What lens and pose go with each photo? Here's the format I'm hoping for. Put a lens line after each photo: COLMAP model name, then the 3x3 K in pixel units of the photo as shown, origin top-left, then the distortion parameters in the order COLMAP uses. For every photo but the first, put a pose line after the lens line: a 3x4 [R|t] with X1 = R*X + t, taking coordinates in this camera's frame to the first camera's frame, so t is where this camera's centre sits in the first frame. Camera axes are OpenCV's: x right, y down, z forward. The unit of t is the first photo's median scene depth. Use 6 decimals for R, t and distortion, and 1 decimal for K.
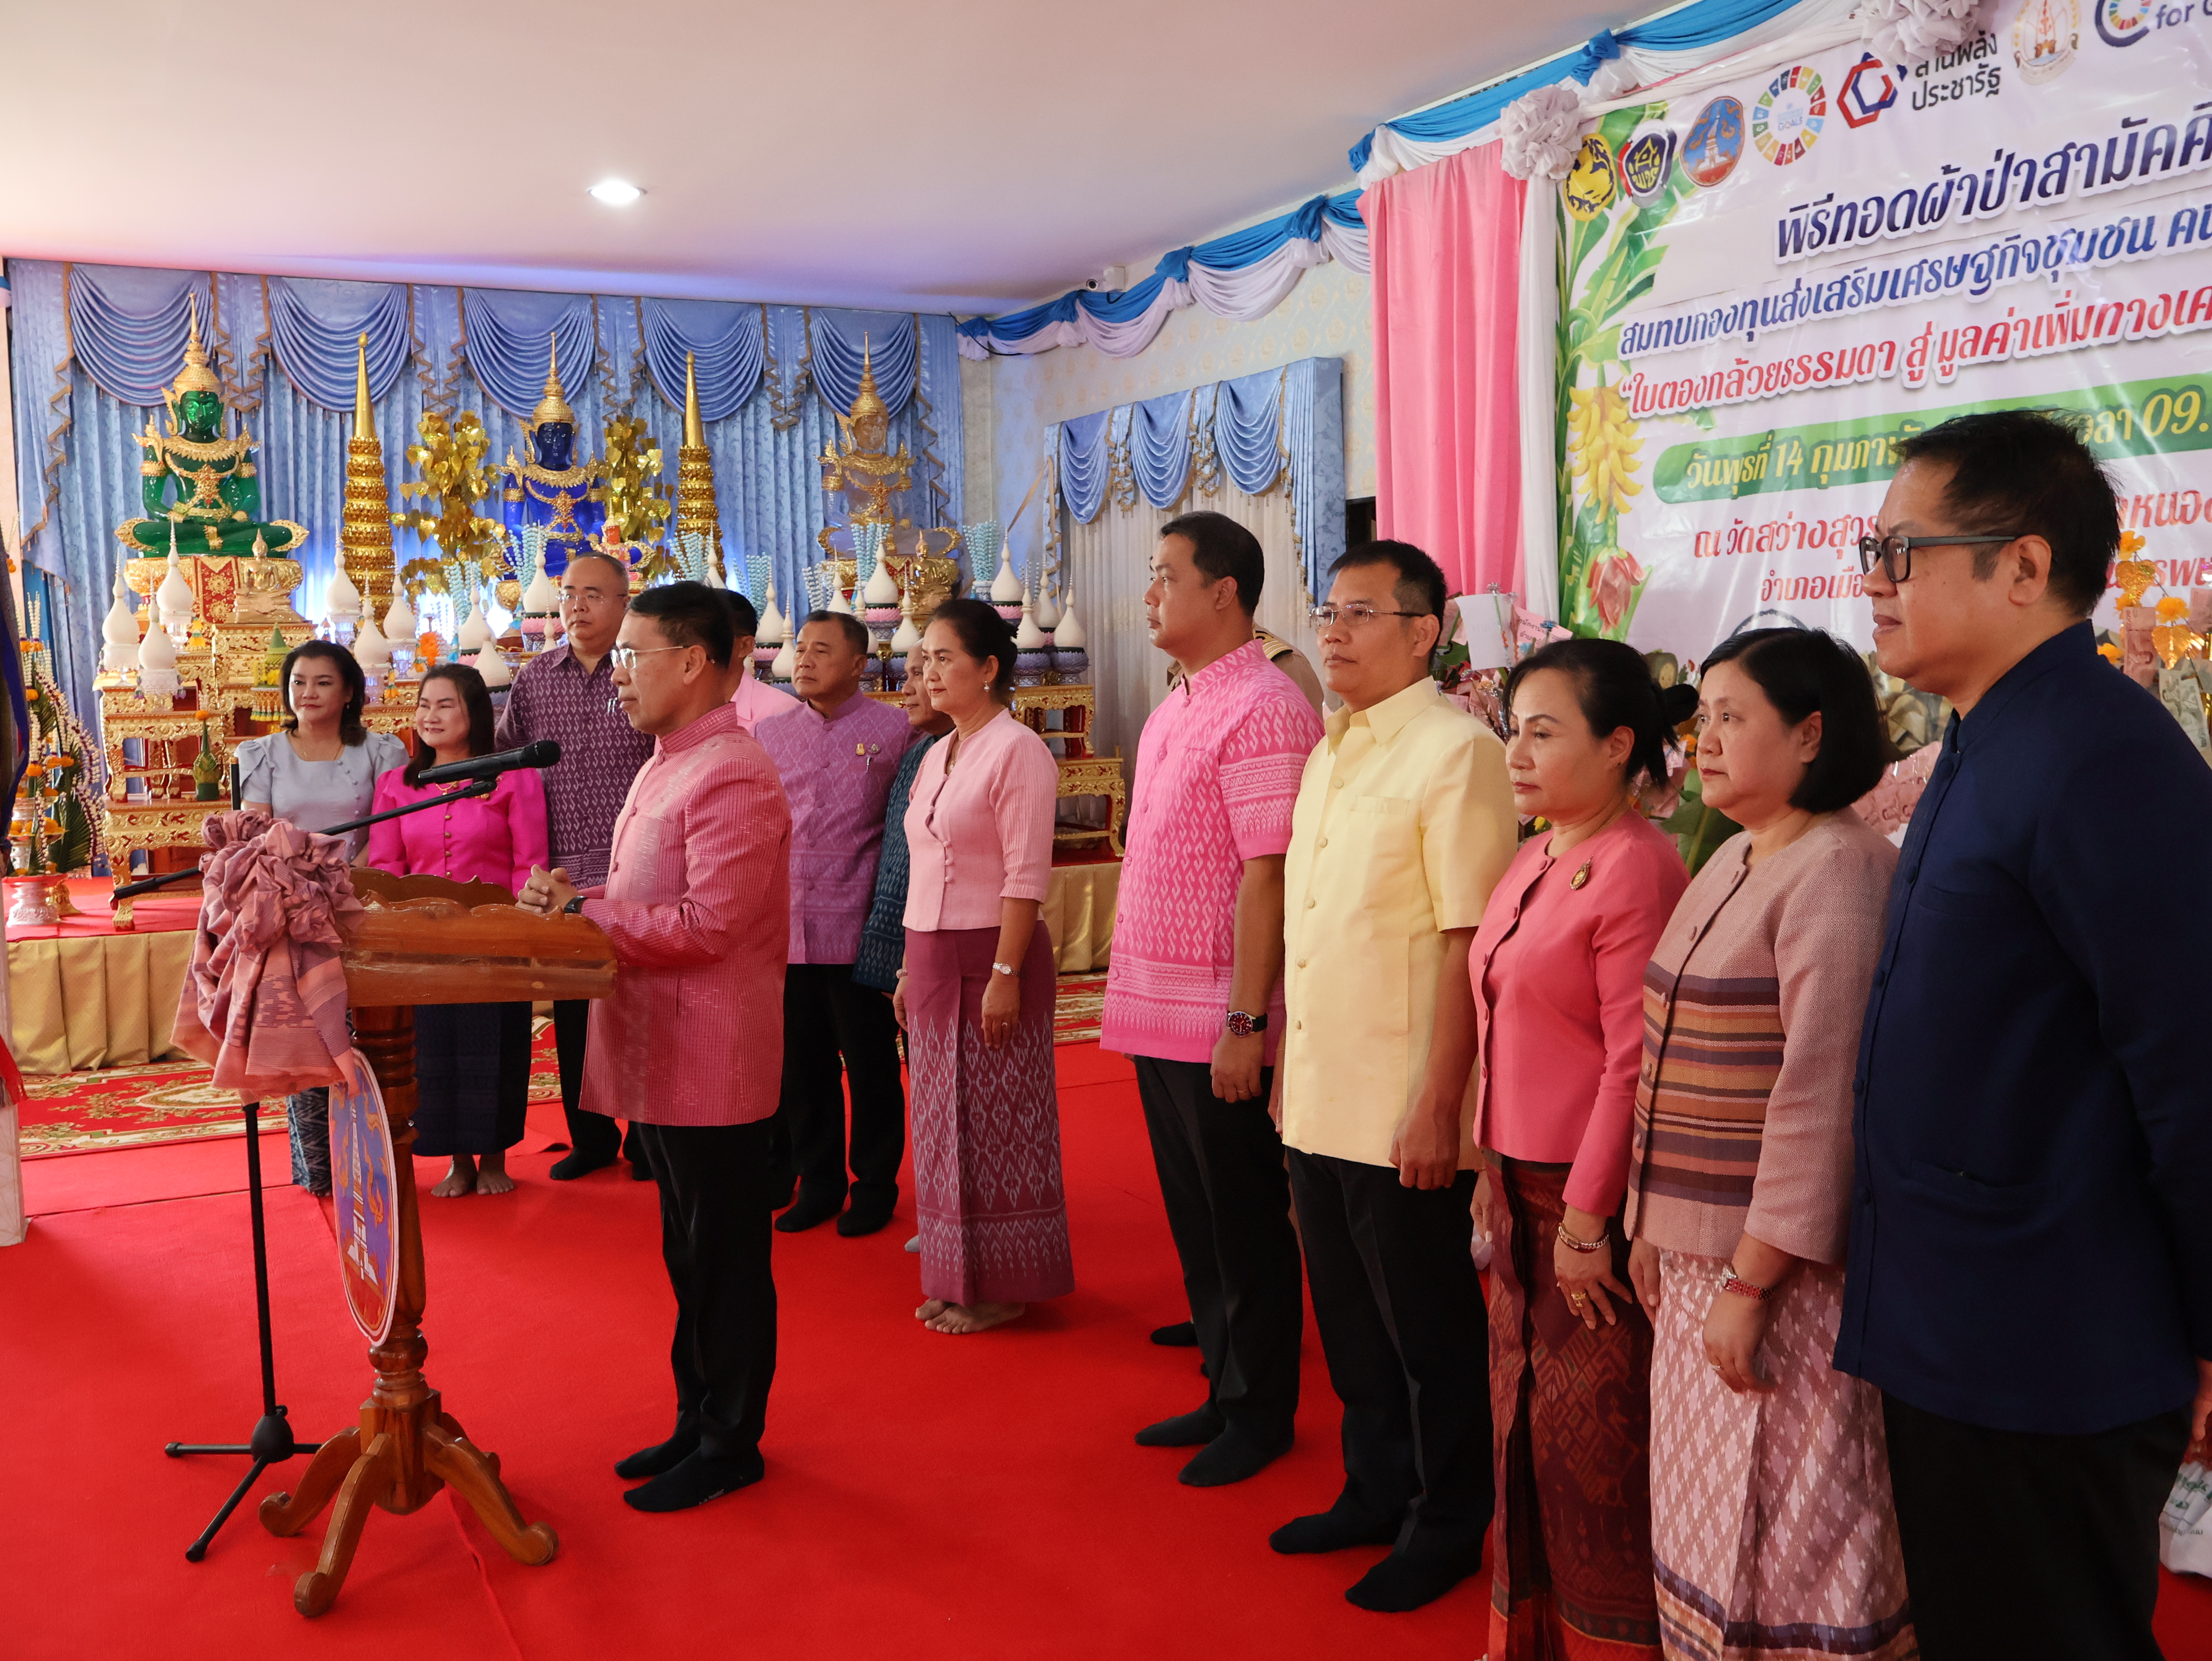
lens RADIAL K [[2082.6, 0, 1095.5], [0, 2082.6, 827.2], [0, 0, 1]] dist [-0.004986, 0.000000]
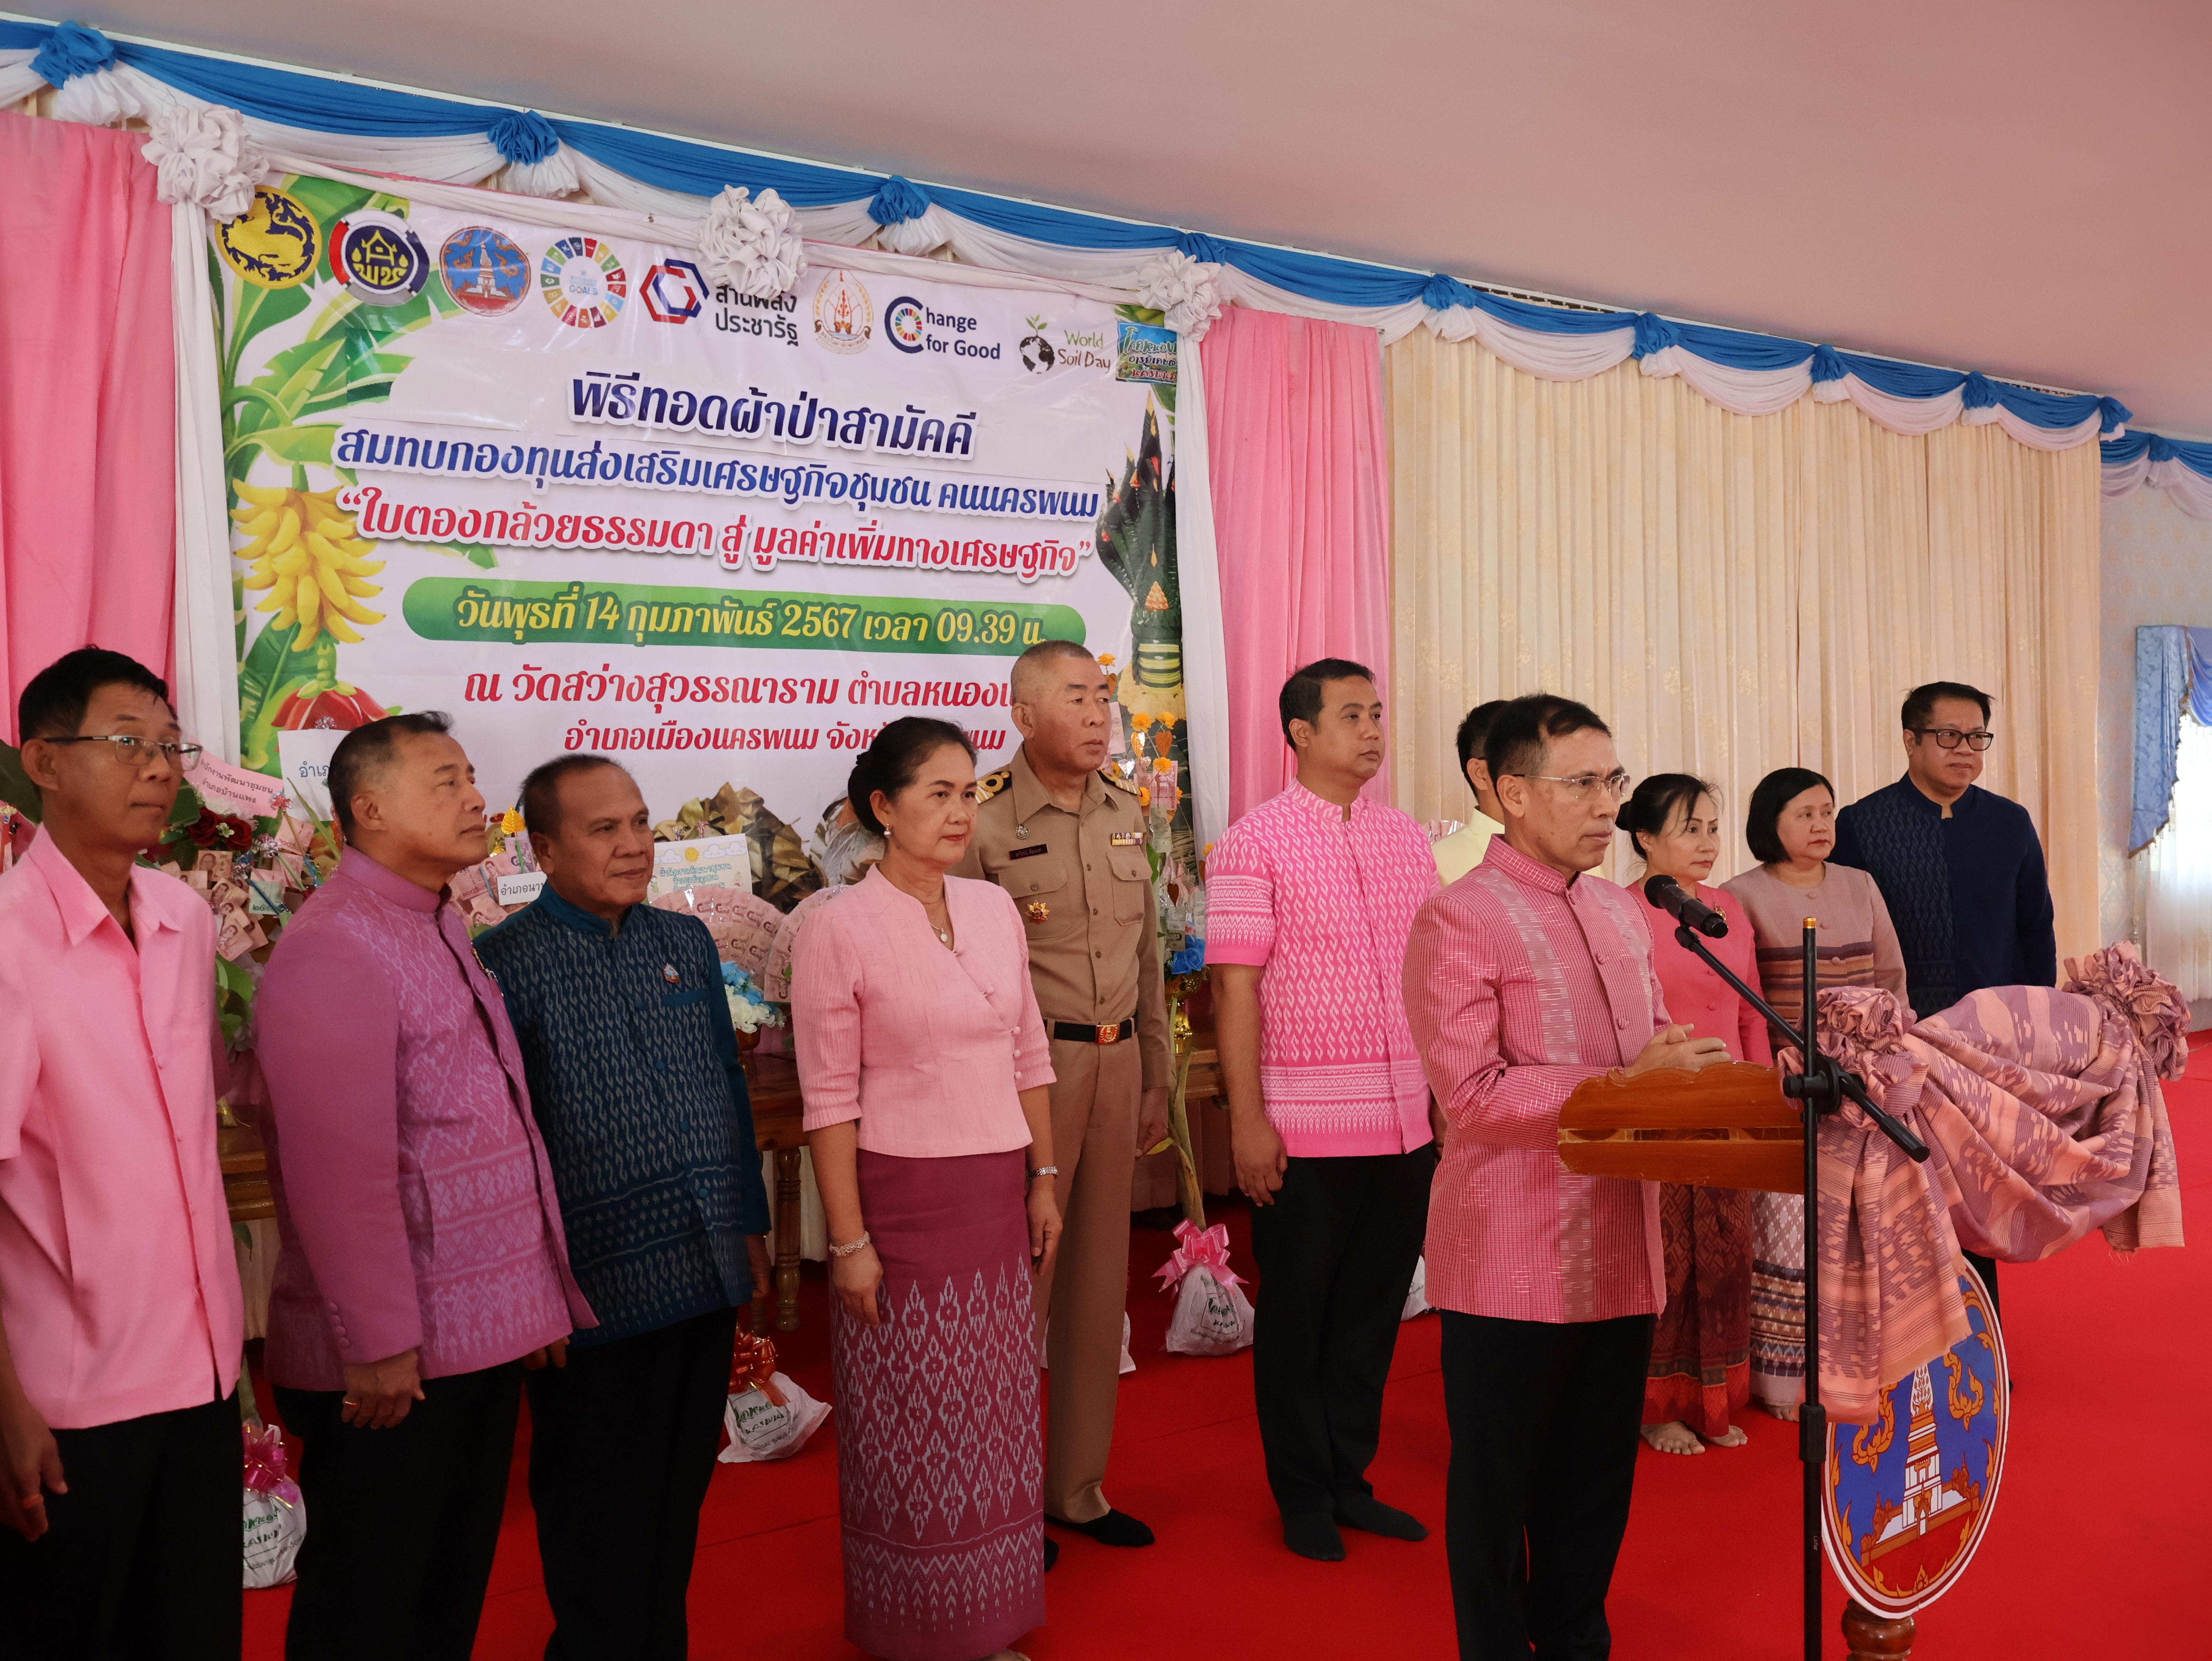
lens RADIAL K [[2082.6, 0, 1092.5], [0, 2082.6, 831.5], [0, 0, 1]] dist [-0.004986, 0.000000]
pose [[-0.158411, 0.006576, 0.987351, -0.758655], [0.107936, 0.994100, 0.010696, -0.058386], [-0.981456, 0.108265, -0.158186, 0.993671]]
